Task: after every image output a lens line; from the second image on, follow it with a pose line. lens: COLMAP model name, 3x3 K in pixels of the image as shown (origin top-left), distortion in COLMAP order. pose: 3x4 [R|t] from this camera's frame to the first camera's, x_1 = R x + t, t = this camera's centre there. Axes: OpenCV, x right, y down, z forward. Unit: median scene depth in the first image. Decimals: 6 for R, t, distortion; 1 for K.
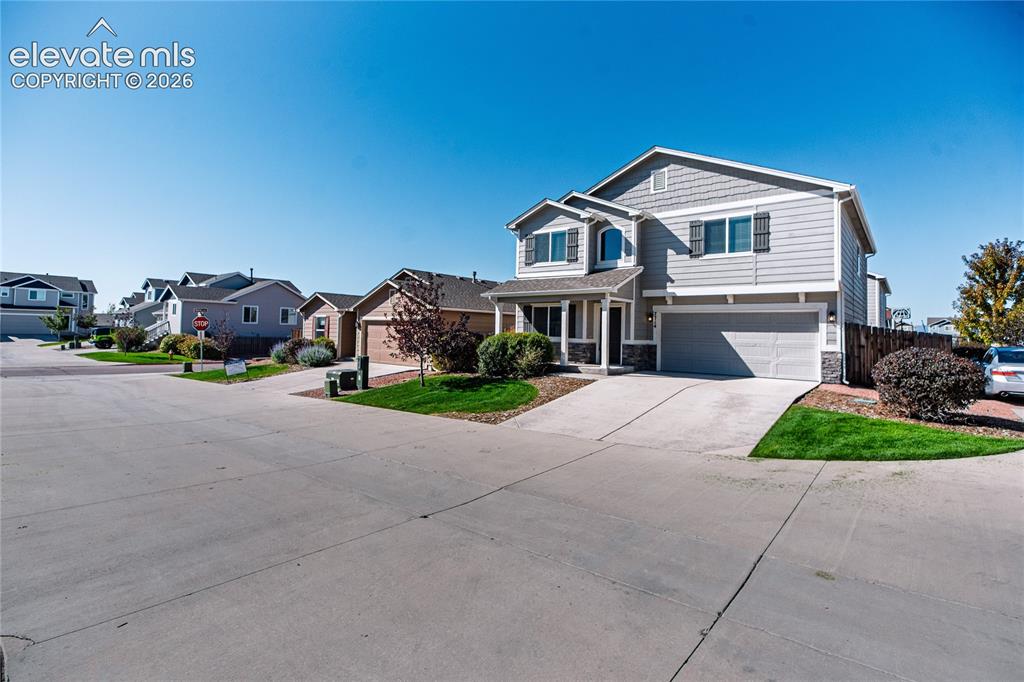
lens RADIAL K [[417.9, 0, 512.7], [0, 417.9, 329.0], [0, 0, 1]] dist [-0.000072, -0.000096]
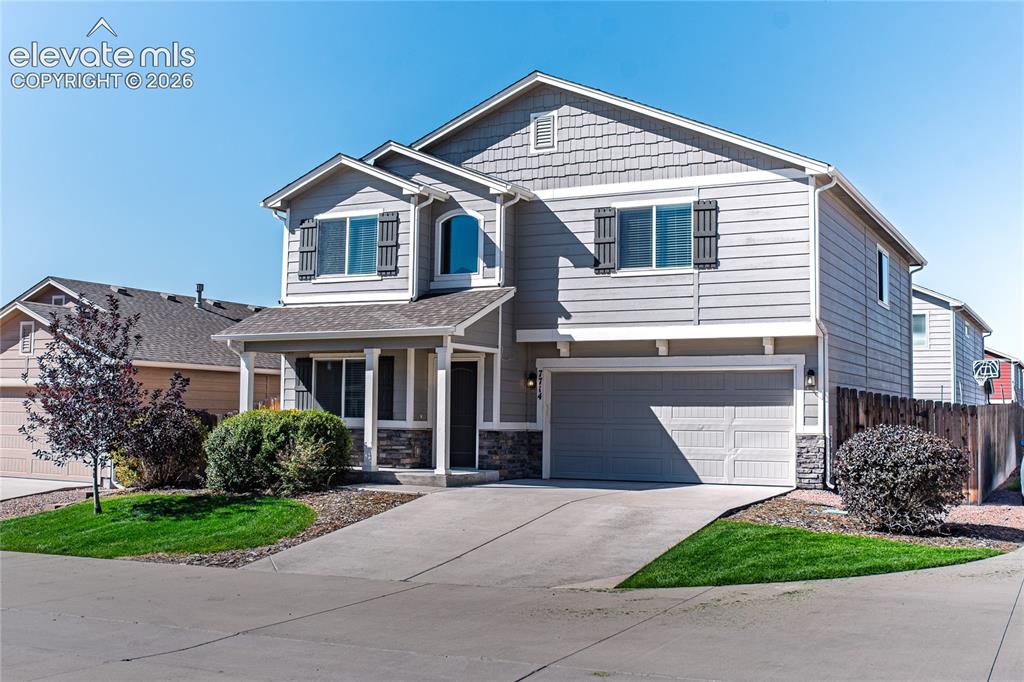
lens RADIAL K [[1131.4, 0, 512.0], [0, 1131.4, 341.0], [0, 0, 1]] dist [-0.203690, 0.399426]
pose [[0.983700, 0.002684, 0.179798, 0.044016], [0.007735, 0.998332, -0.057222, 0.005166], [-0.179651, 0.057680, 0.982038, -0.453053]]
